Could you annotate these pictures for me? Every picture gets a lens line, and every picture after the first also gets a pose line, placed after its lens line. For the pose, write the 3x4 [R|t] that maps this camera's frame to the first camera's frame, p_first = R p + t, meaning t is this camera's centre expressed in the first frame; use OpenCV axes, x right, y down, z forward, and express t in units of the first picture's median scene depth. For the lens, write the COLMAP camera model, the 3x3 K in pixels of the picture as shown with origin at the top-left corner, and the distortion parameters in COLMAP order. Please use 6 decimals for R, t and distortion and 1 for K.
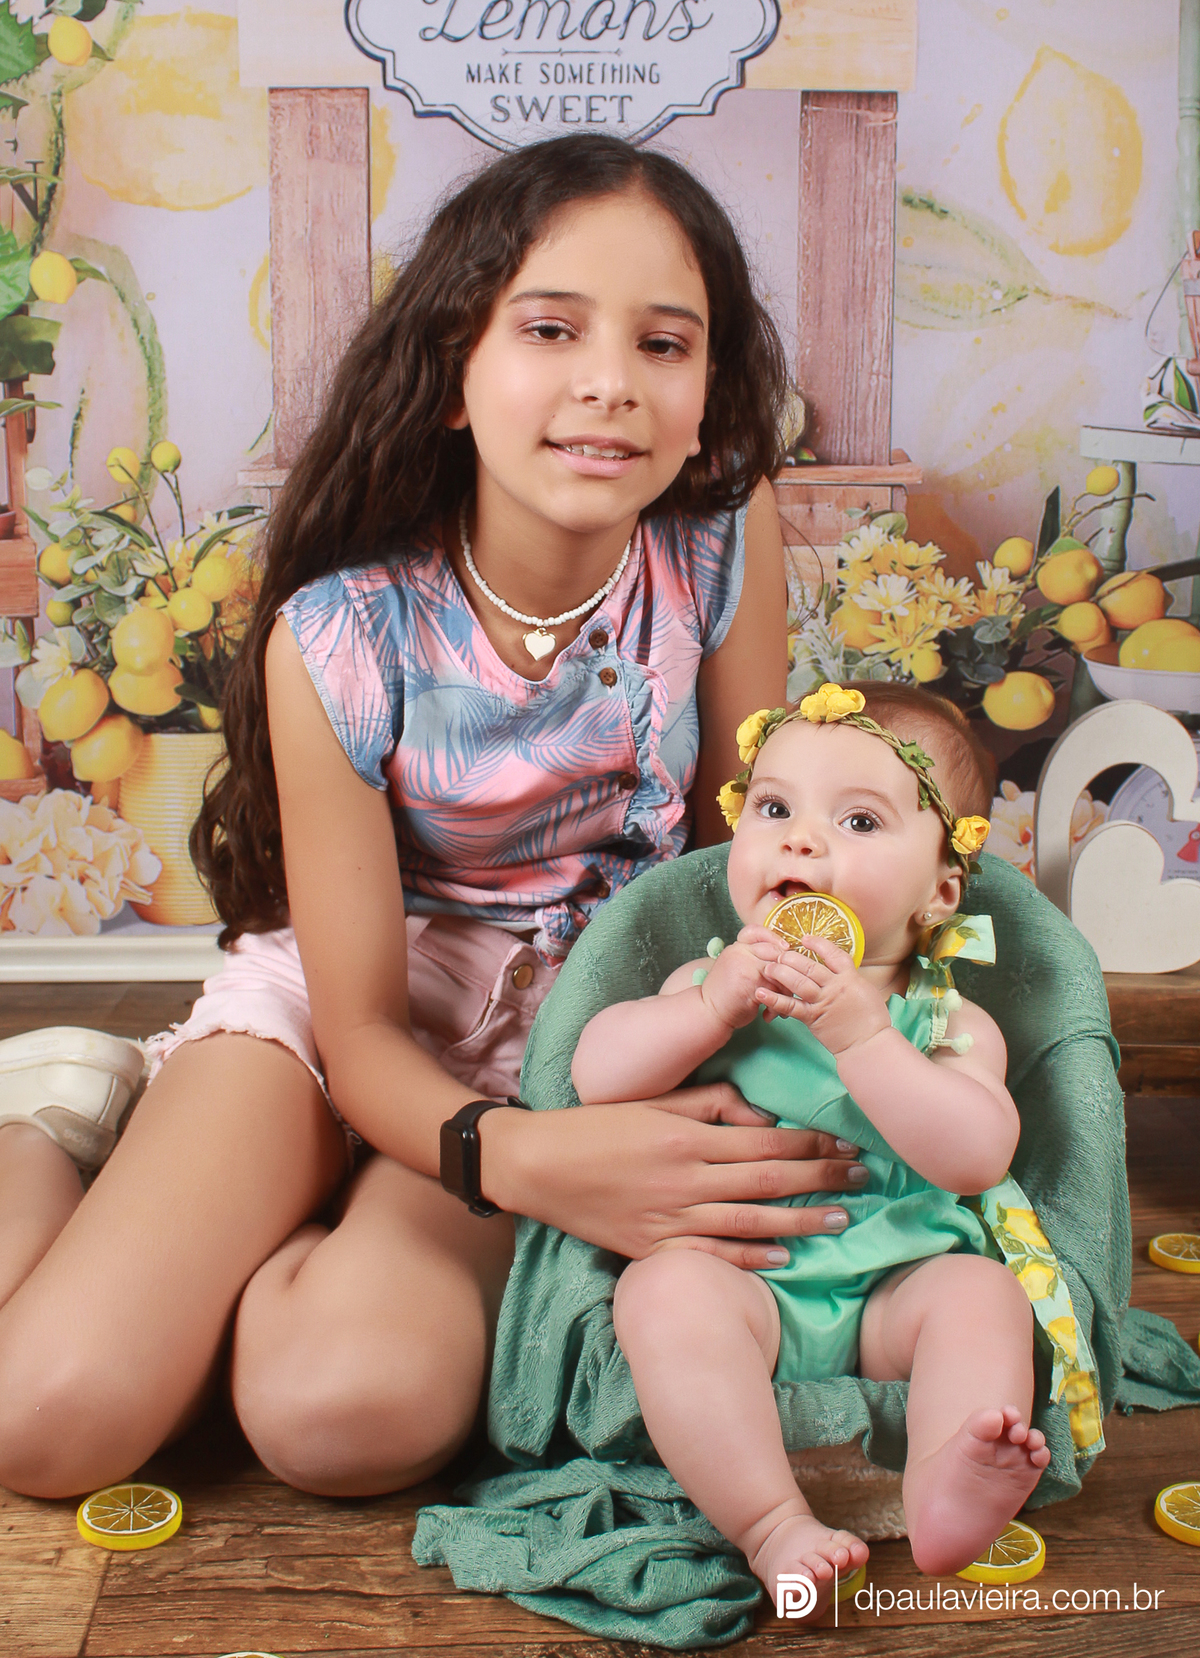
lens RADIAL K [[2049.7, 0, 672.6], [0, 2049.7, 777.8], [0, 0, 1]] dist [-0.112627, 0.000000]
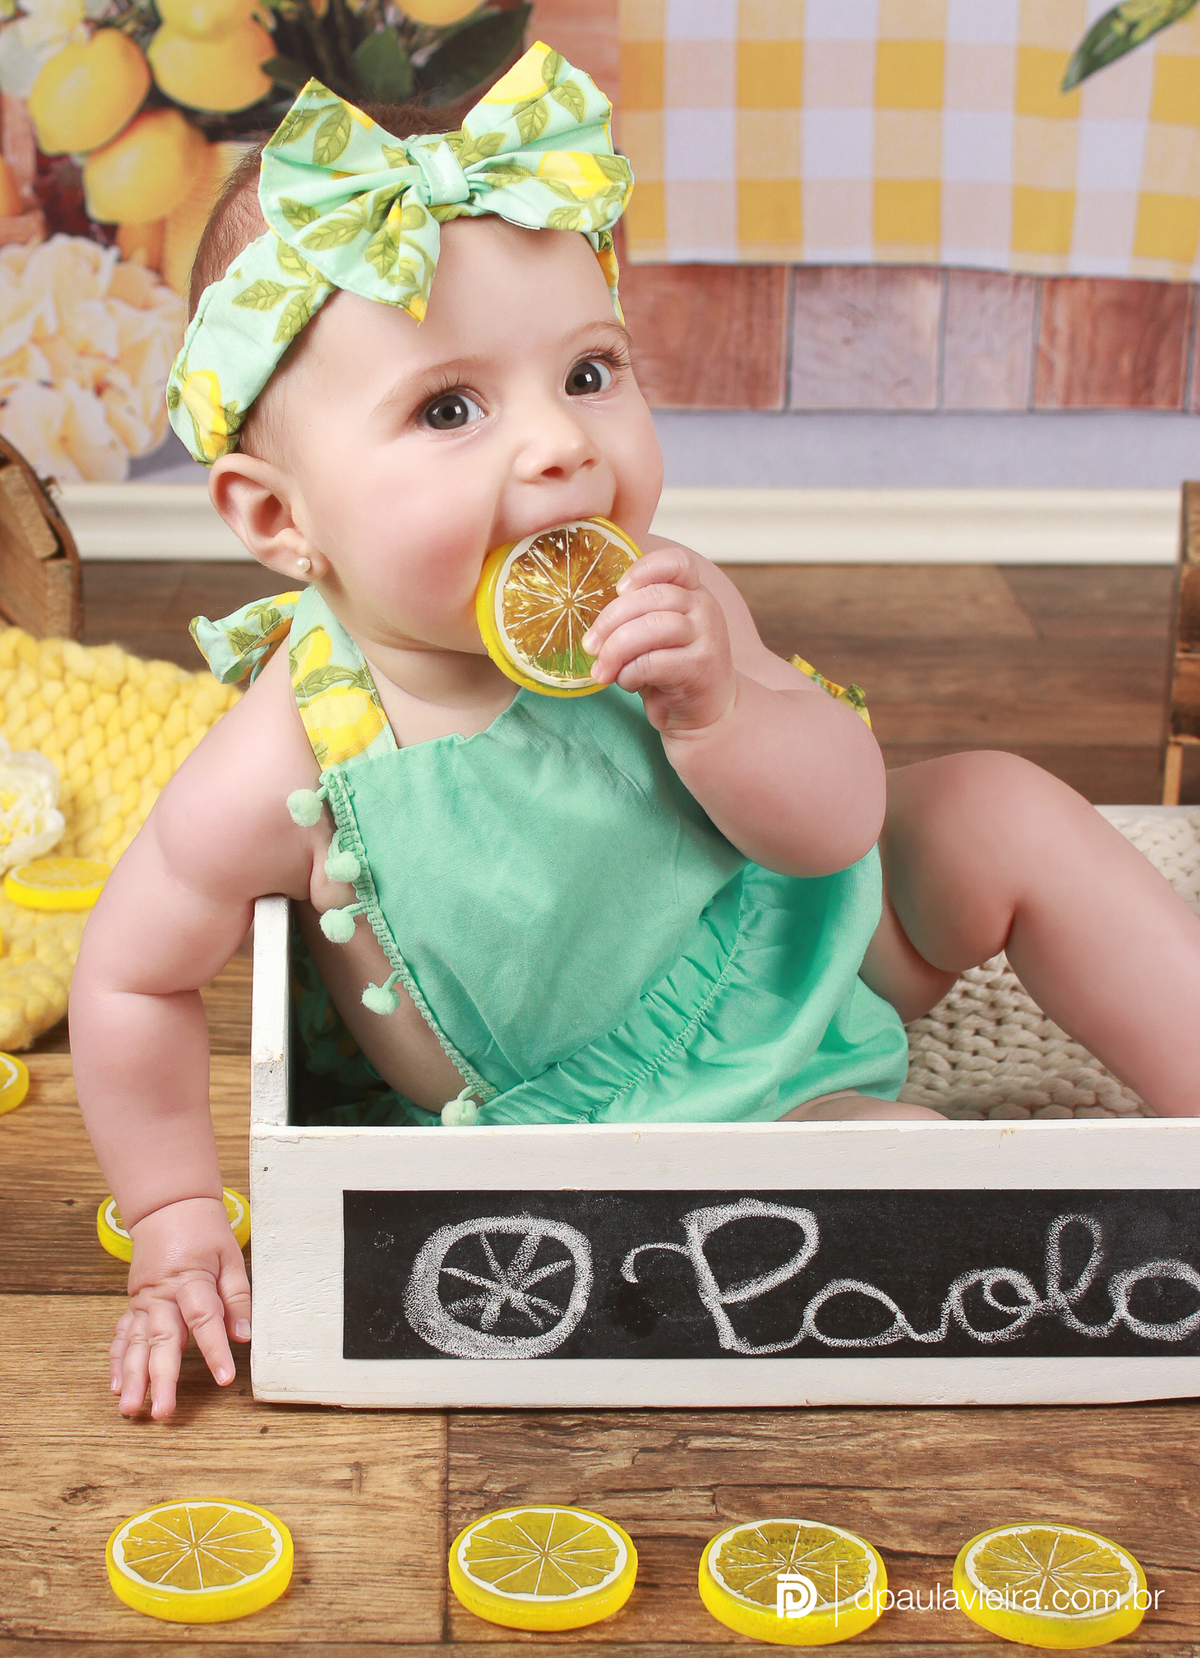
lens RADIAL K [[3264.9, 0, 484.6], [0, 3264.9, 844.0], [0, 0, 1]] dist [-0.027379, 0.000000]
pose [[0.996326, 0.029173, -0.080521, -0.097757], [-0.015356, 0.985811, 0.167153, 0.020138], [0.084255, -0.165302, 0.982637, 0.037621]]
